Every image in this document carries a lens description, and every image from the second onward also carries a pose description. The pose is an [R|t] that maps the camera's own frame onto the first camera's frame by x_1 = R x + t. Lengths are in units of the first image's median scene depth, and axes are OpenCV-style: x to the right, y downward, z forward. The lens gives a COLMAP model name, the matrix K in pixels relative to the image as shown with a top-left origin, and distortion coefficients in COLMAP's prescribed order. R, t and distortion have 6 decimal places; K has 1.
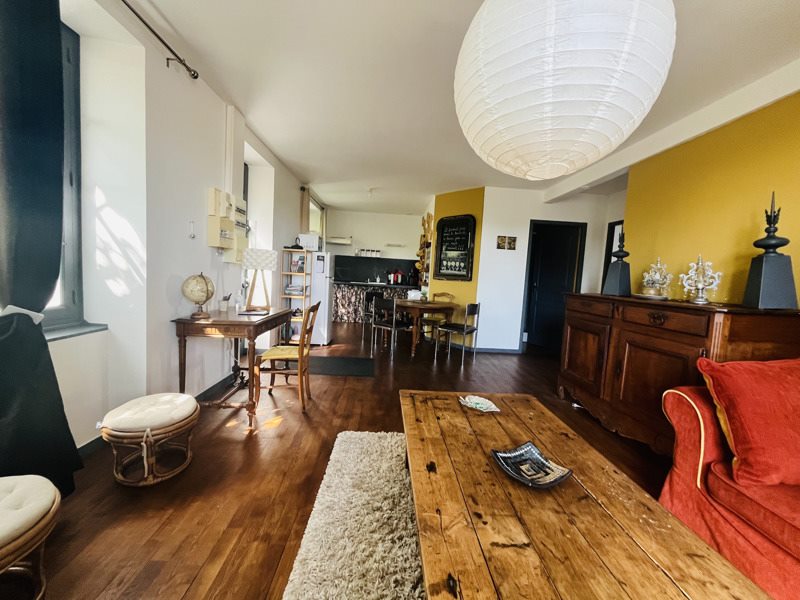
lens RADIAL K [[325.2, 0, 400.0], [0, 325.2, 300.0], [0, 0, 1]] dist [-0.000894, -0.000202]
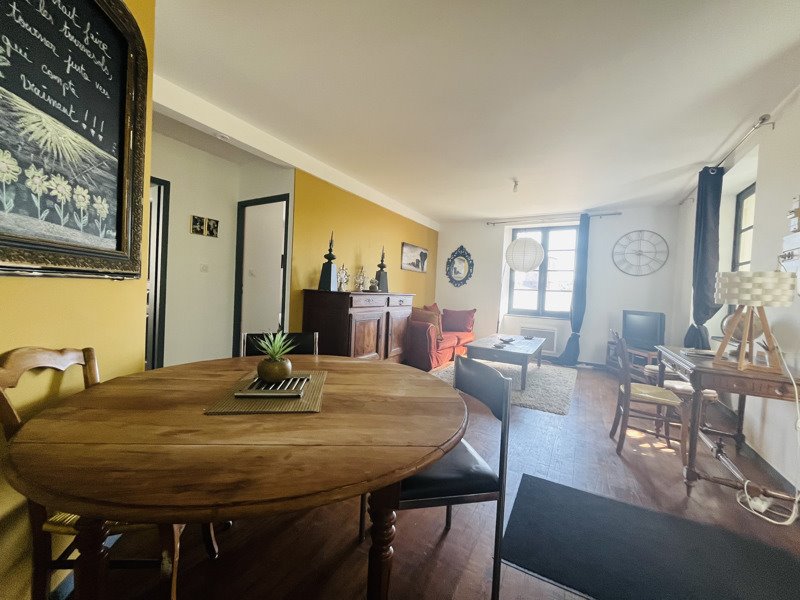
lens RADIAL K [[325.2, 0, 400.0], [0, 325.2, 300.0], [0, 0, 1]] dist [-0.000894, -0.000202]
pose [[-0.842932, -0.109459, 0.526767, -0.109841], [-0.051398, 0.990991, 0.123676, -0.079127], [-0.535559, 0.077176, -0.840964, 1.036050]]
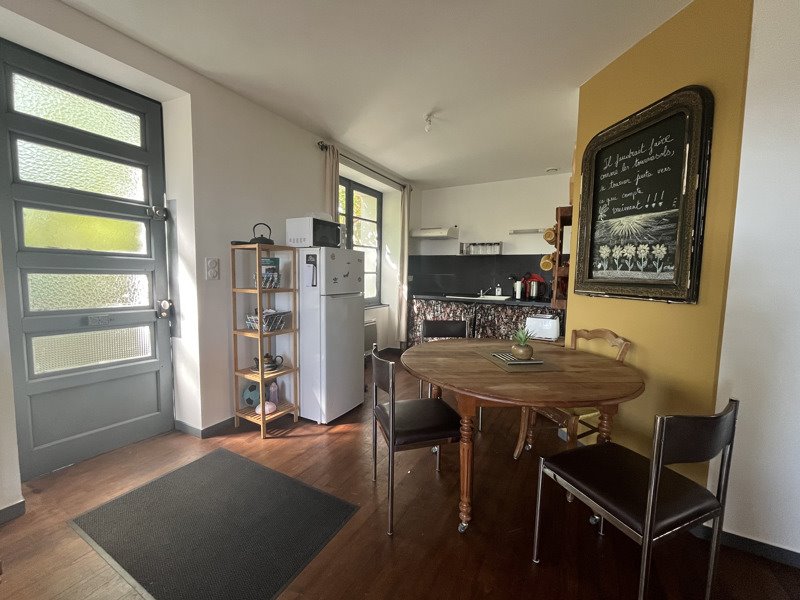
lens RADIAL K [[325.2, 0, 400.0], [0, 325.2, 300.0], [0, 0, 1]] dist [-0.000894, -0.000202]
pose [[0.853342, -0.000289, -0.521352, 0.132134], [-0.009741, 0.999816, -0.016499, -0.049240], [0.521261, 0.019157, 0.853182, 0.557859]]
